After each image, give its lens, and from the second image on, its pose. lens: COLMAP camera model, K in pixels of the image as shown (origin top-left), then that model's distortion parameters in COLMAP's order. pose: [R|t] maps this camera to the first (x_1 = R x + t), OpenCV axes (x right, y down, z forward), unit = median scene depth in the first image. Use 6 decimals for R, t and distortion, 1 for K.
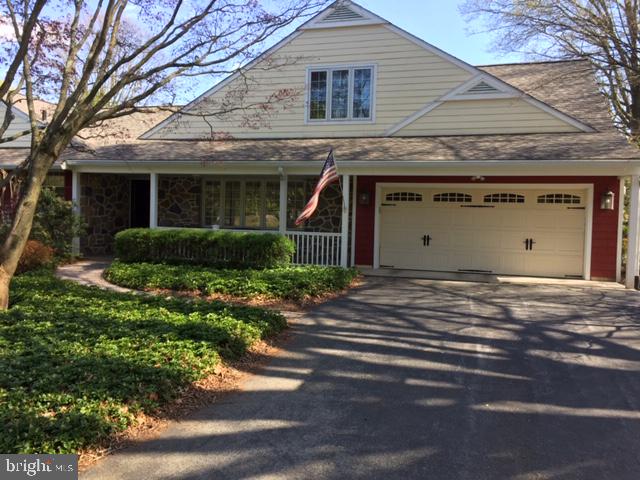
lens RADIAL K [[543.8, 0, 321.2], [0, 543.8, 238.5], [0, 0, 1]] dist [0.085889, -0.107280]
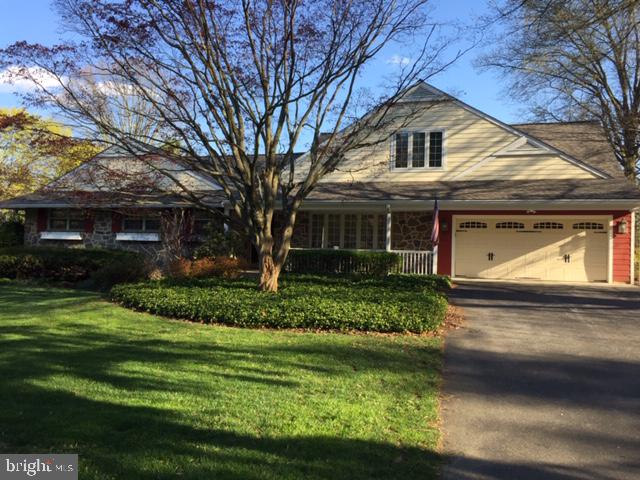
lens RADIAL K [[543.8, 0, 318.9], [0, 543.8, 241.2], [0, 0, 1]] dist [0.085889, -0.107280]
pose [[0.999904, -0.005676, 0.012602, -0.234477], [0.006311, 0.998685, -0.050886, 0.029378], [-0.012297, 0.050960, 0.998625, -0.341757]]
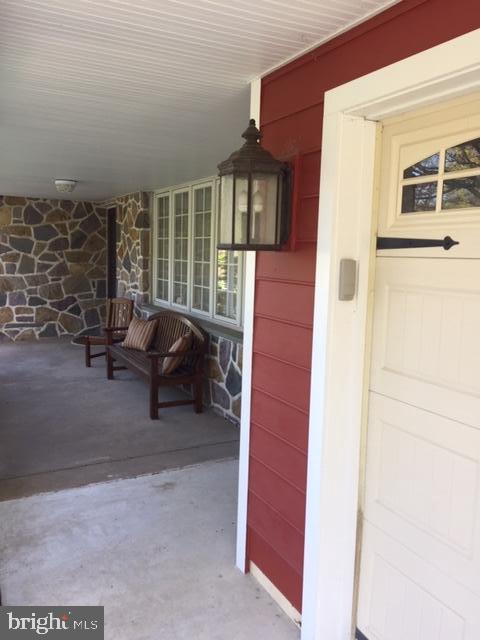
lens RADIAL K [[543.8, 0, 237.2], [0, 543.8, 319.9], [0, 0, 1]] dist [0.085889, -0.107280]
pose [[0.688754, 0.078607, -0.720721, 0.178344], [-0.032316, 0.996445, 0.077797, -0.048794], [0.724275, -0.030292, 0.688846, 0.813470]]
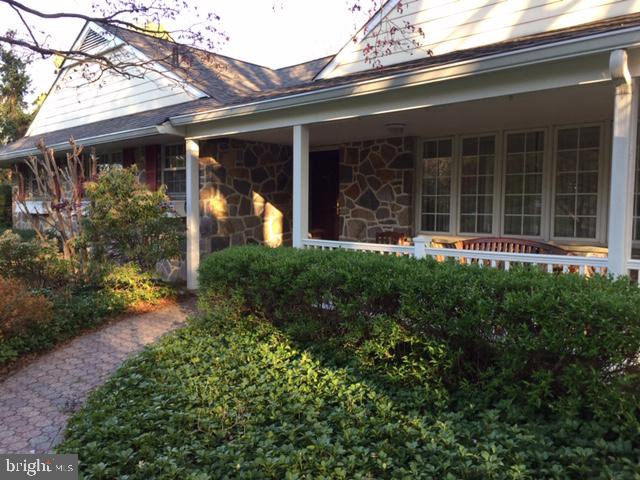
lens RADIAL K [[543.8, 0, 320.4], [0, 543.8, 239.4], [0, 0, 1]] dist [0.085889, -0.107280]
pose [[0.887458, 0.005560, -0.460854, -0.070228], [0.001651, 0.999882, 0.015243, -0.027150], [0.460885, -0.014289, 0.887345, 0.563075]]
